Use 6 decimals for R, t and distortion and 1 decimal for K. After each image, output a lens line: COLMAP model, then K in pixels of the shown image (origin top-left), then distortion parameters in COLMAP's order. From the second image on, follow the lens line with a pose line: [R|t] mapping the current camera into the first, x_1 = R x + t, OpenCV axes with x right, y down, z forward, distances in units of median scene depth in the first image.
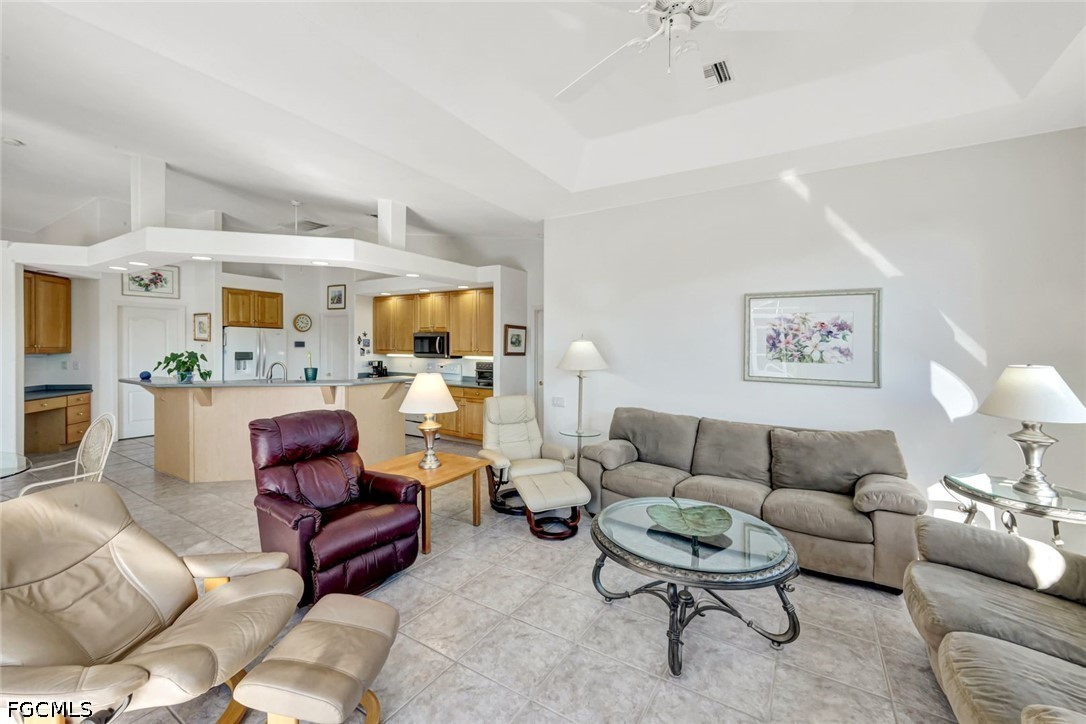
lens RADIAL K [[435.7, 0, 538.9], [0, 435.7, 356.9], [0, 0, 1]] dist [-0.002393, 0.000369]
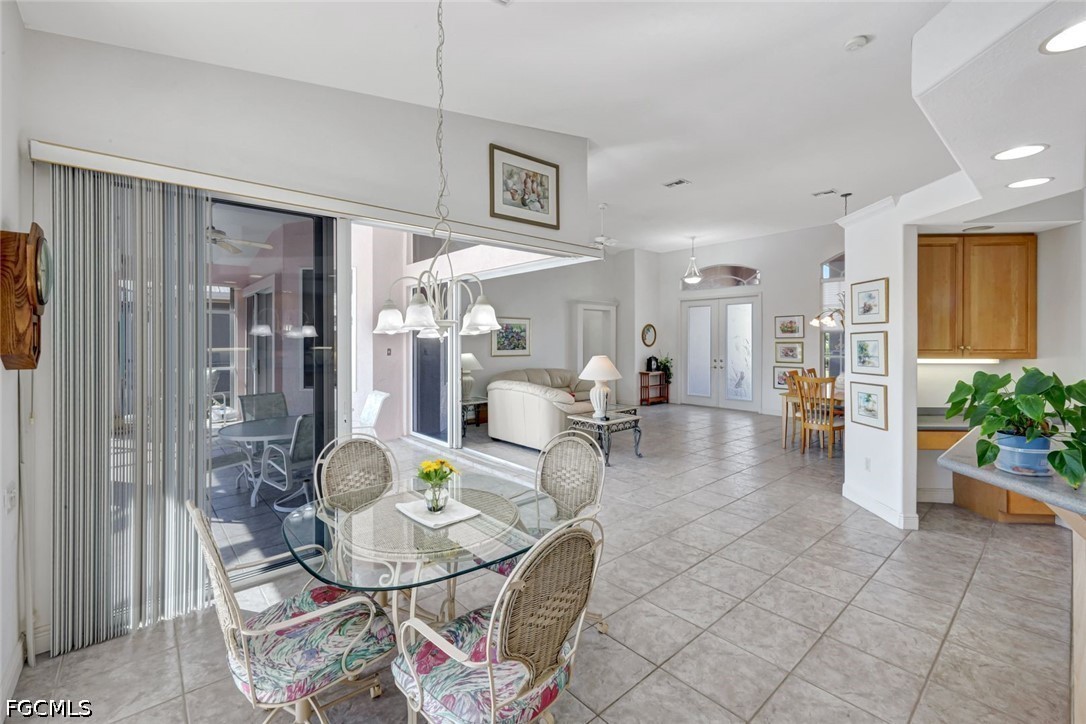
lens RADIAL K [[454.8, 0, 542.1], [0, 454.8, 343.0], [0, 0, 1]] dist [0.000951, -0.000117]
pose [[-0.294280, -0.007431, -0.955690, -0.247730], [-0.021431, 0.999770, -0.001175, -0.013417], [0.955479, 0.020136, -0.294371, 0.462766]]
